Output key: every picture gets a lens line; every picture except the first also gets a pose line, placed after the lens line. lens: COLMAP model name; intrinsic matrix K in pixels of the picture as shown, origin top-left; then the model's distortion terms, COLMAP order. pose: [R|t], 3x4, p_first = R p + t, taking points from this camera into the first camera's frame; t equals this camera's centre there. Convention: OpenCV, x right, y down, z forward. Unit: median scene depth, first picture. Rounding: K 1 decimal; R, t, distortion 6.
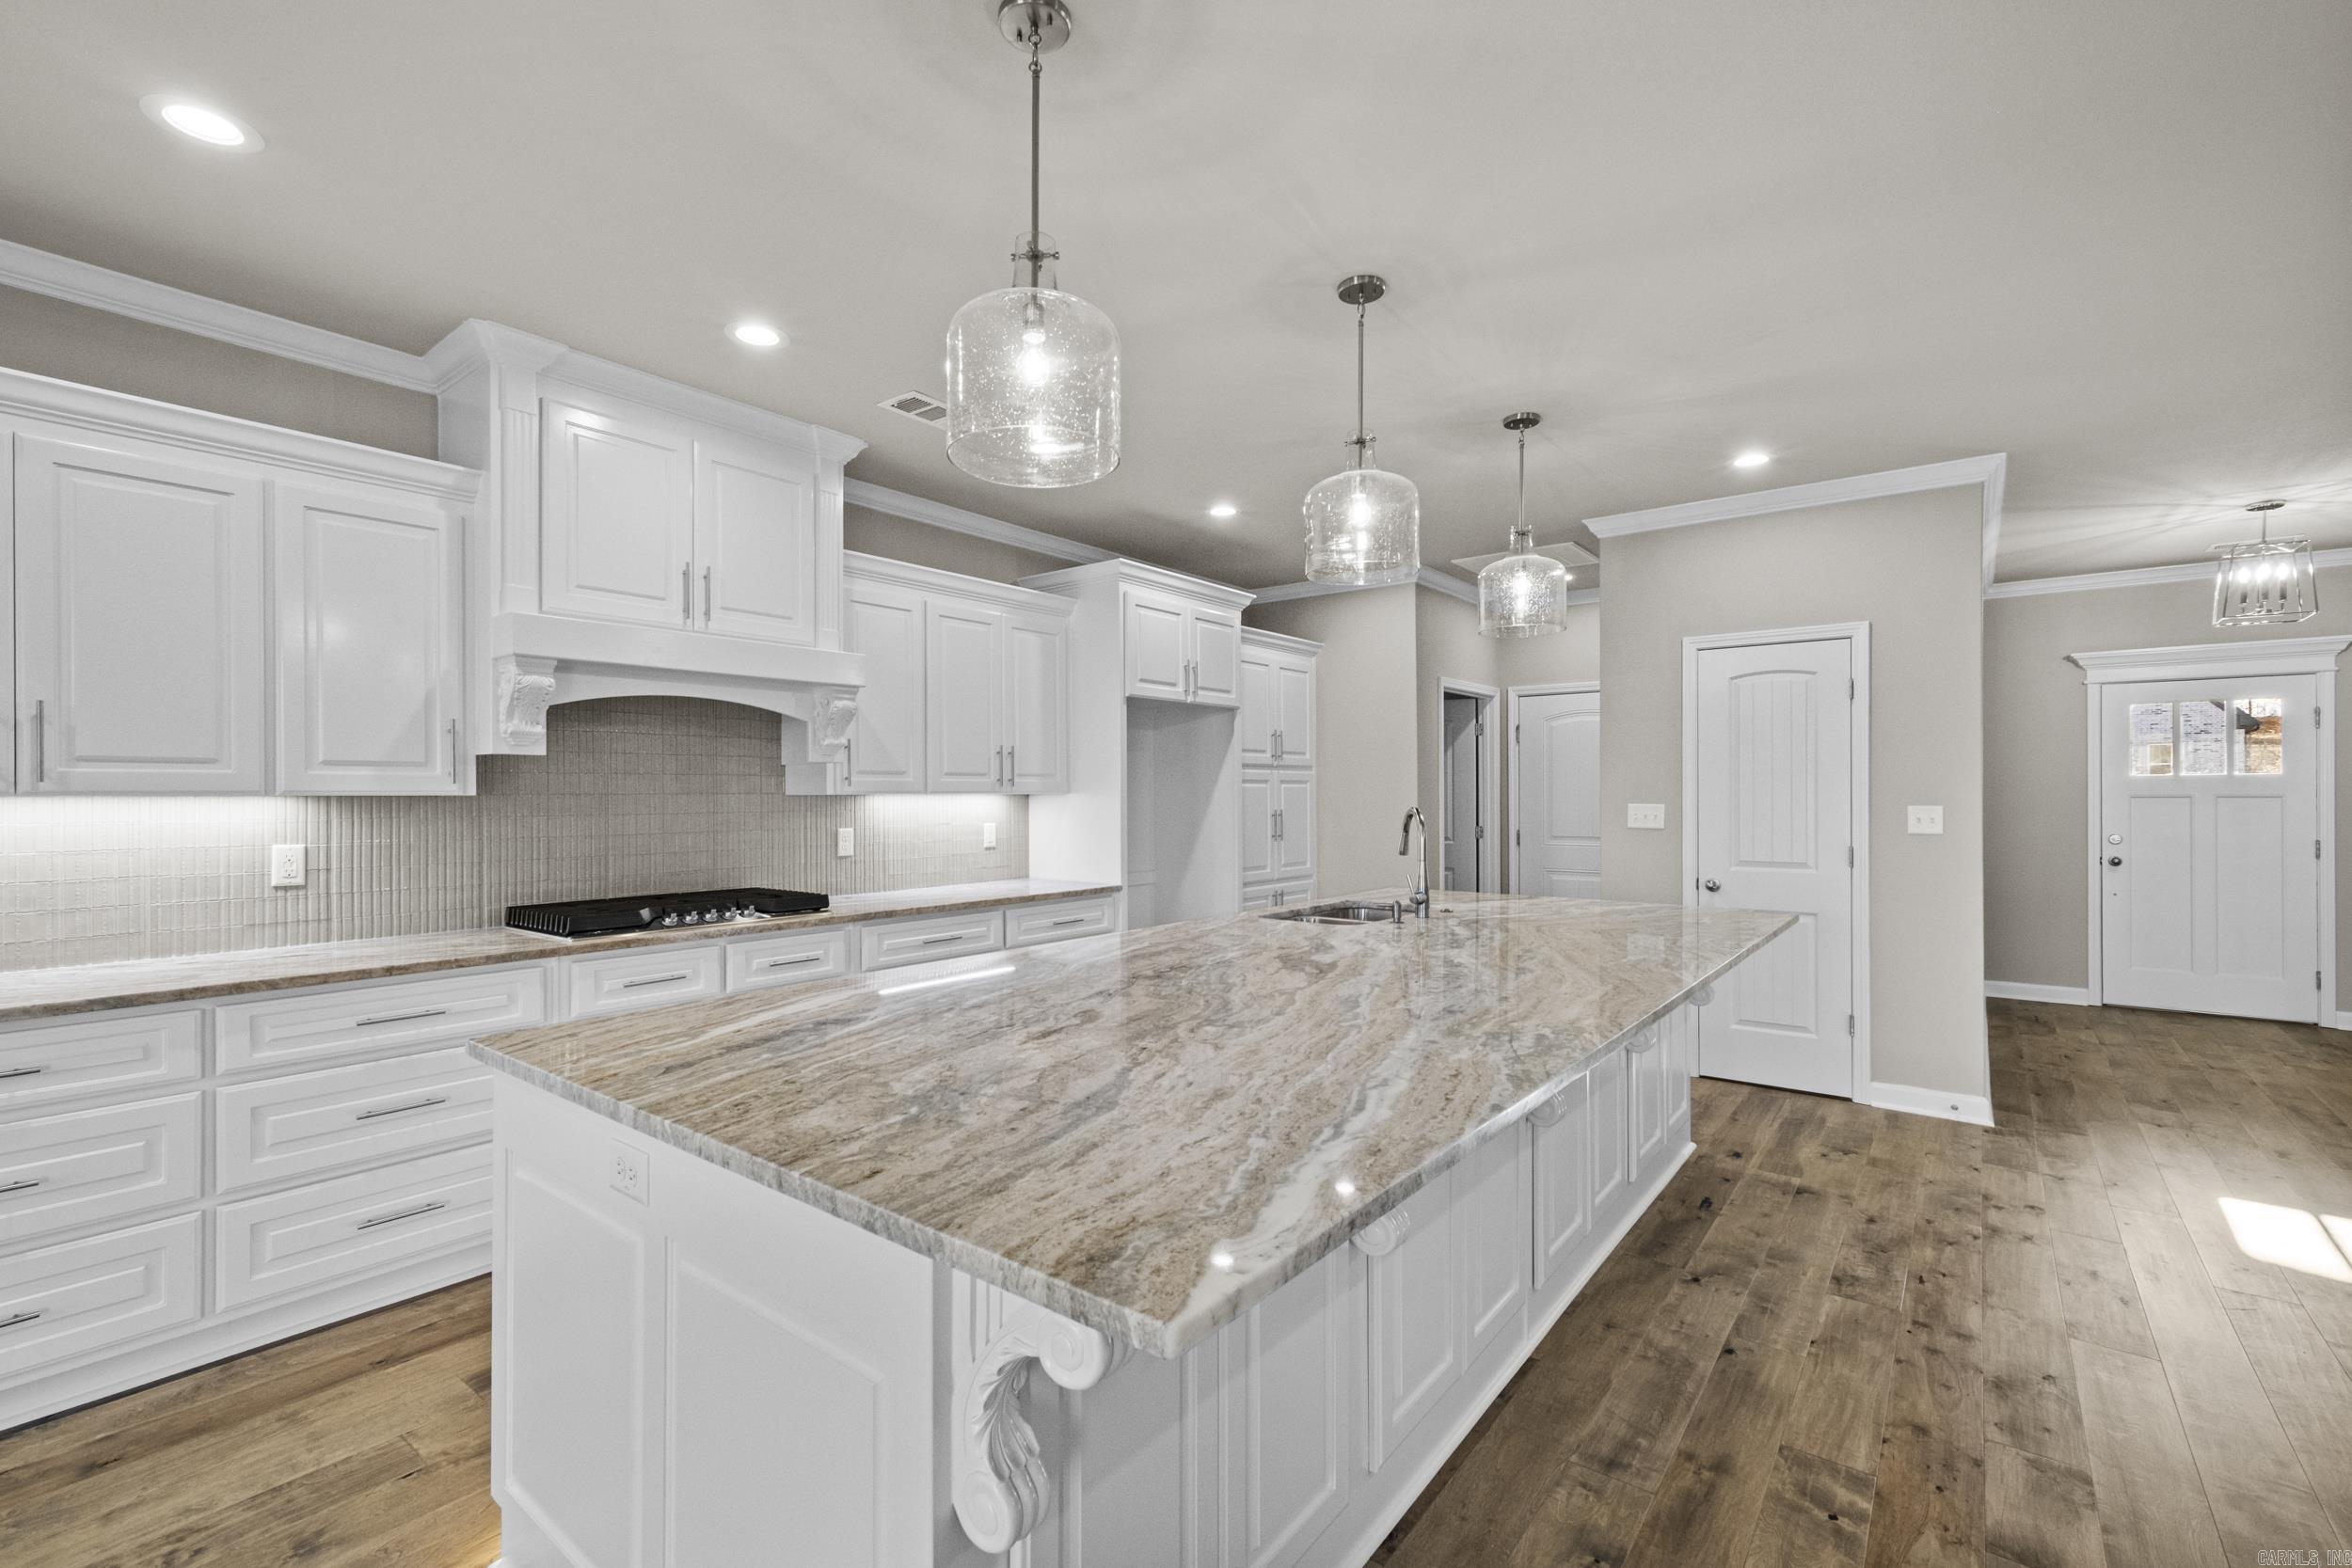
lens RADIAL K [[1022.8, 0, 1161.6], [0, 1022.8, 794.2], [0, 0, 1]] dist [0.006359, 0.000257]
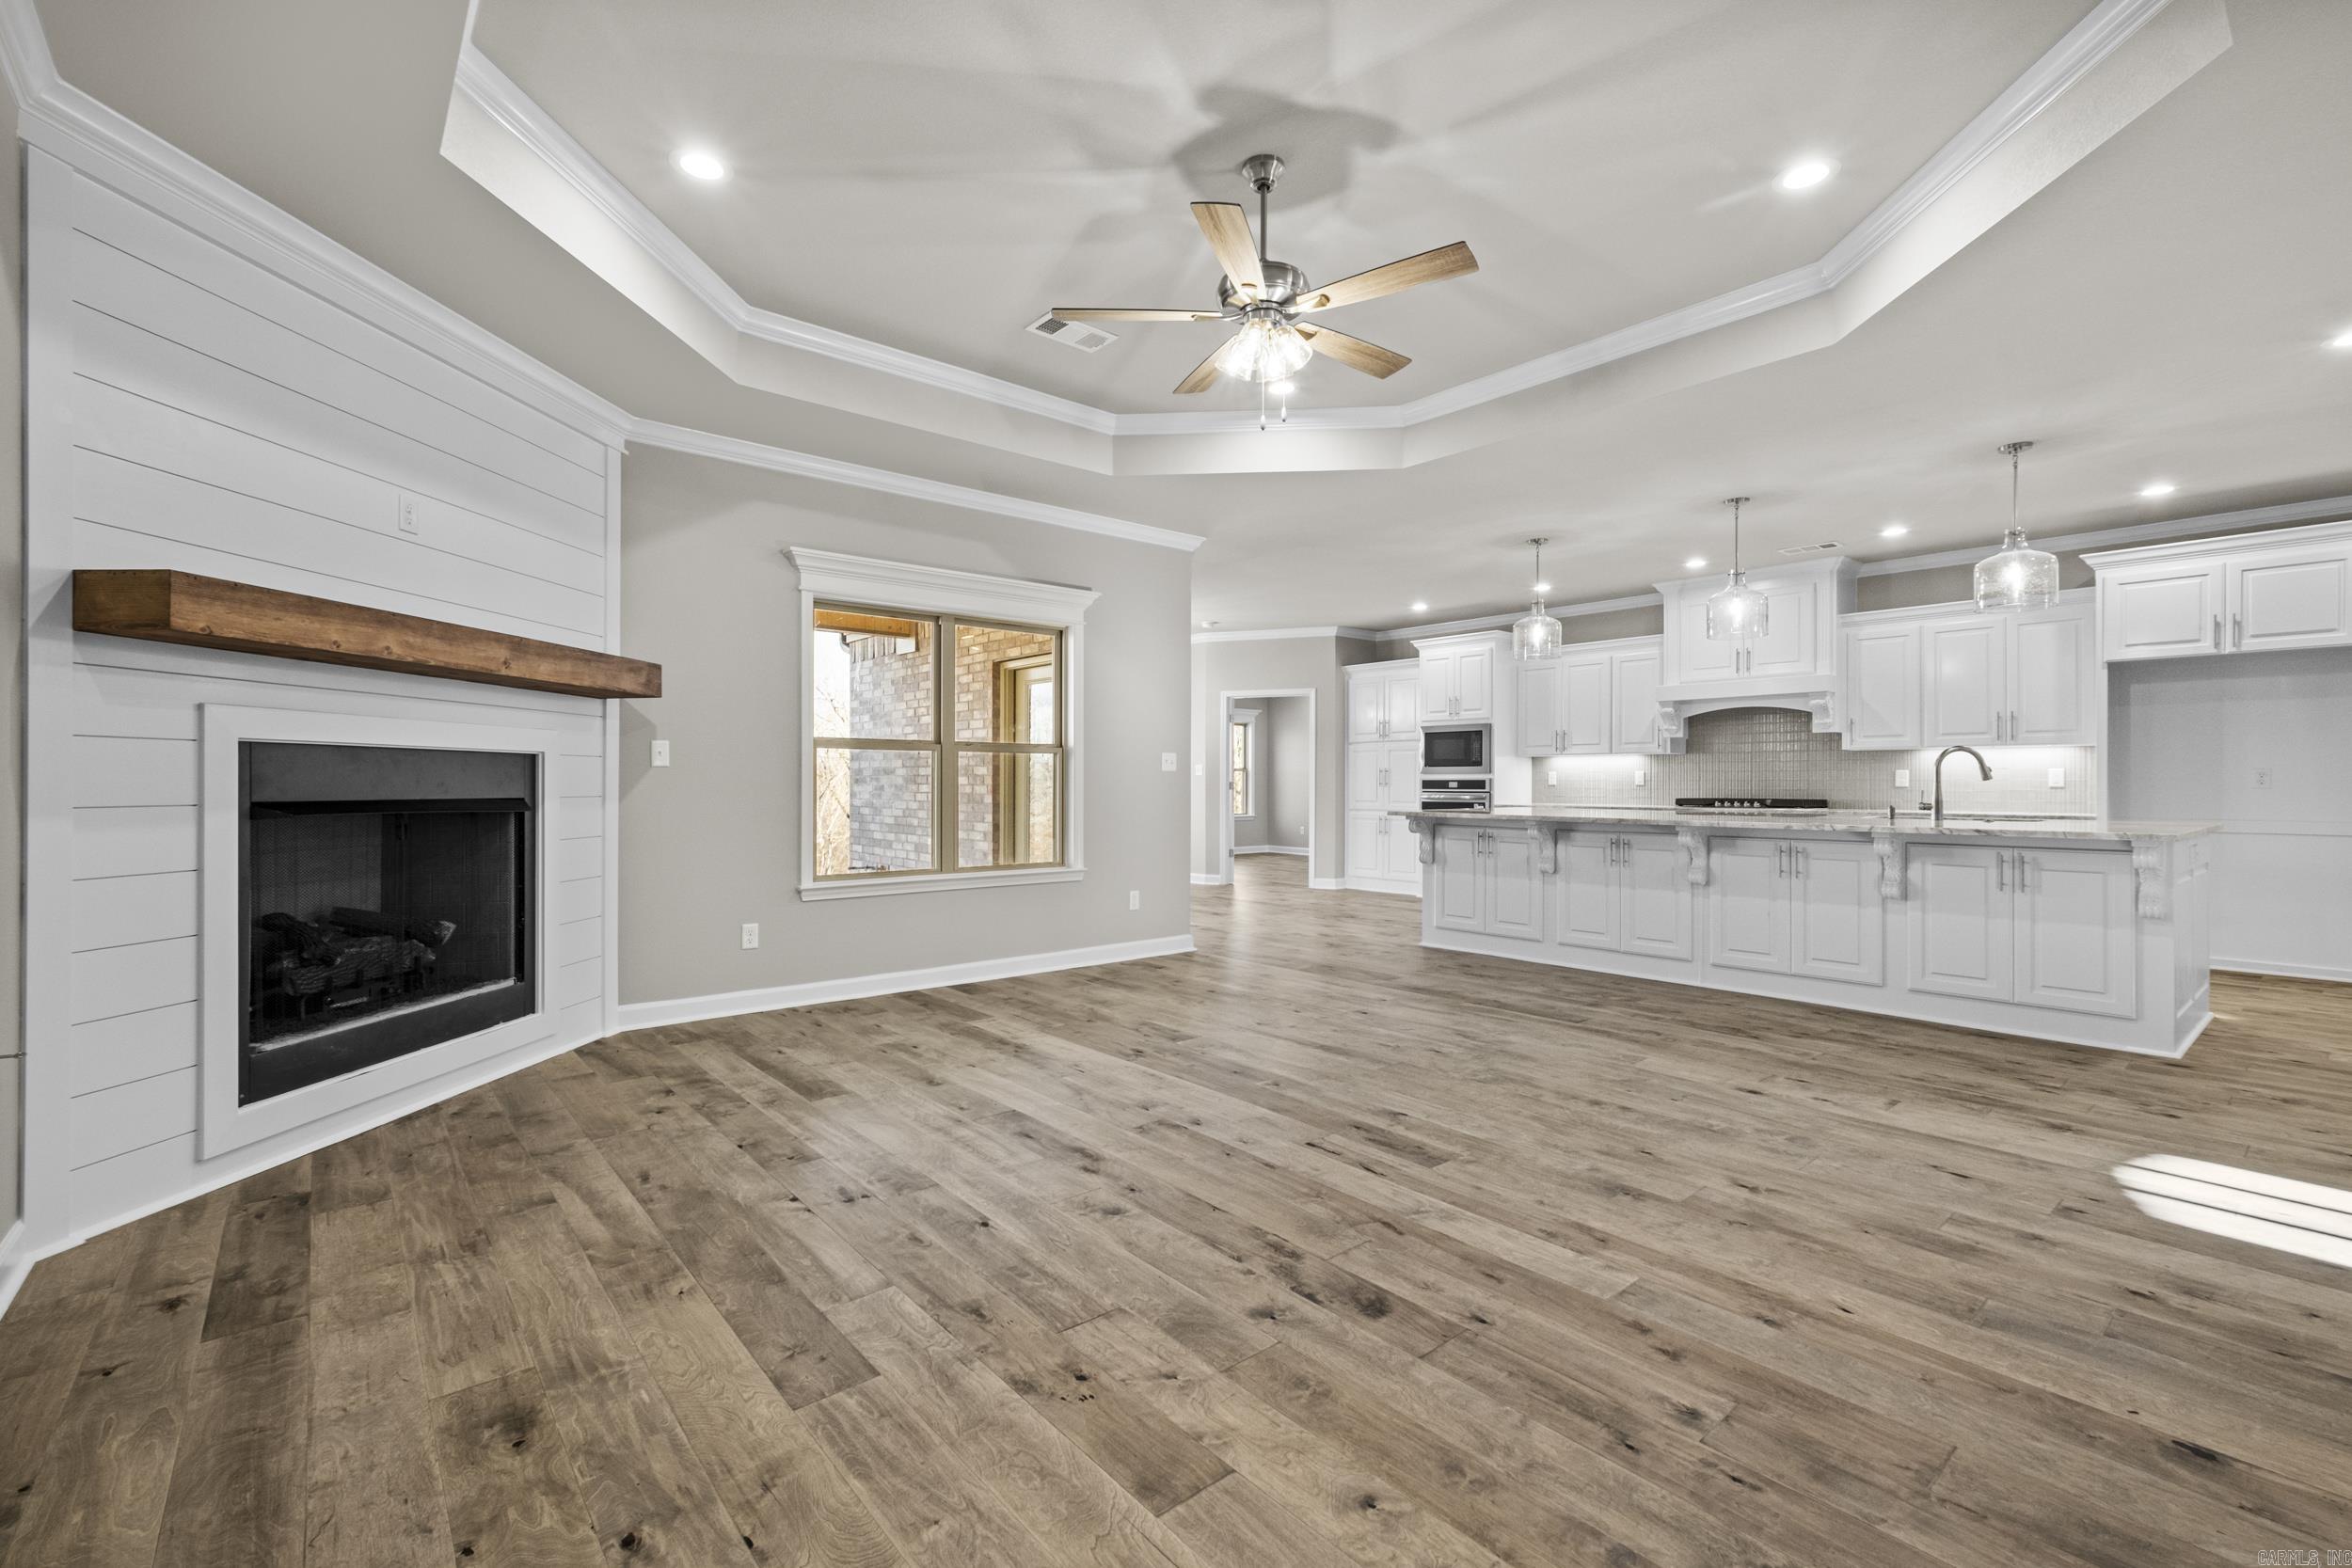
lens RADIAL K [[1009.7, 0, 1161.9], [0, 1009.7, 781.5], [0, 0, 1]] dist [0.005305, 0.000710]
pose [[-0.205309, 0.000855, -0.978697, 1.775108], [-0.001591, 0.999998, 0.001207, 0.059961], [0.978696, 0.001805, -0.205307, 0.193597]]
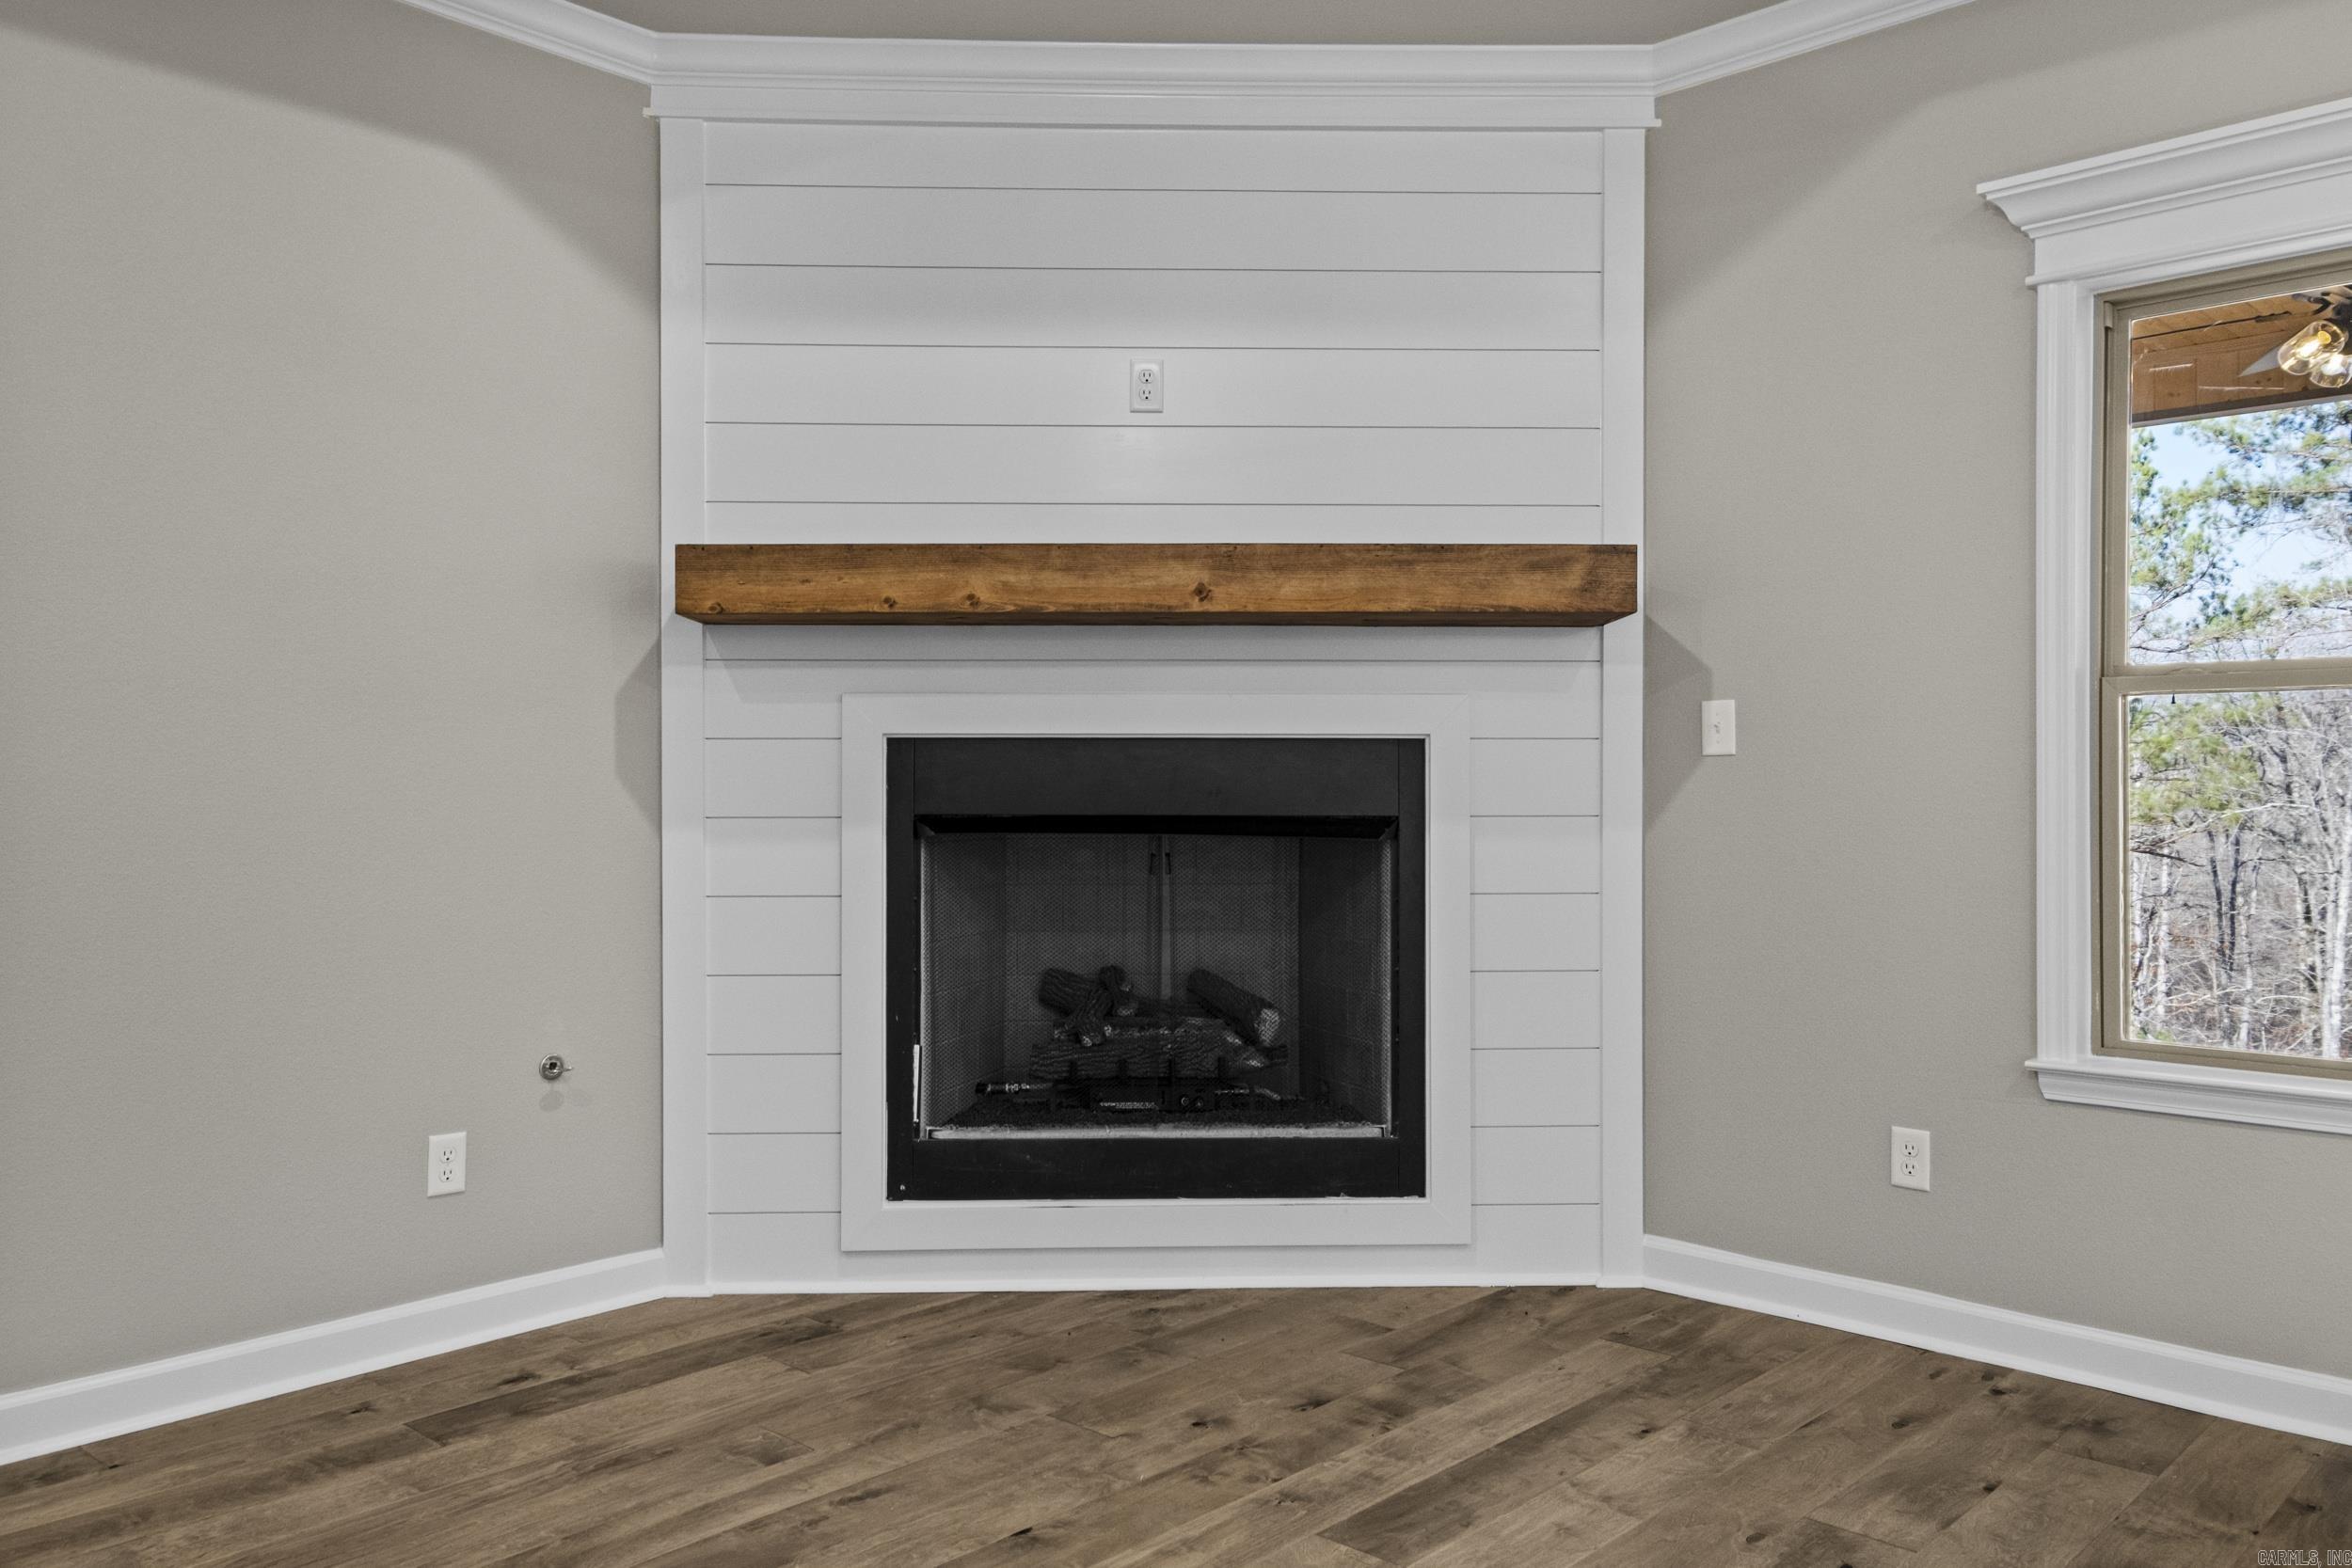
lens RADIAL K [[1744.7, 0, 1163.7], [0, 1744.7, 785.5], [0, 0, 1]] dist [0.030887, 0.041524]
pose [[-0.996456, 0.003302, 0.084055, 0.956144], [0.003123, 0.999993, -0.002263, 0.062822], [-0.084062, -0.001992, -0.996459, 0.374785]]
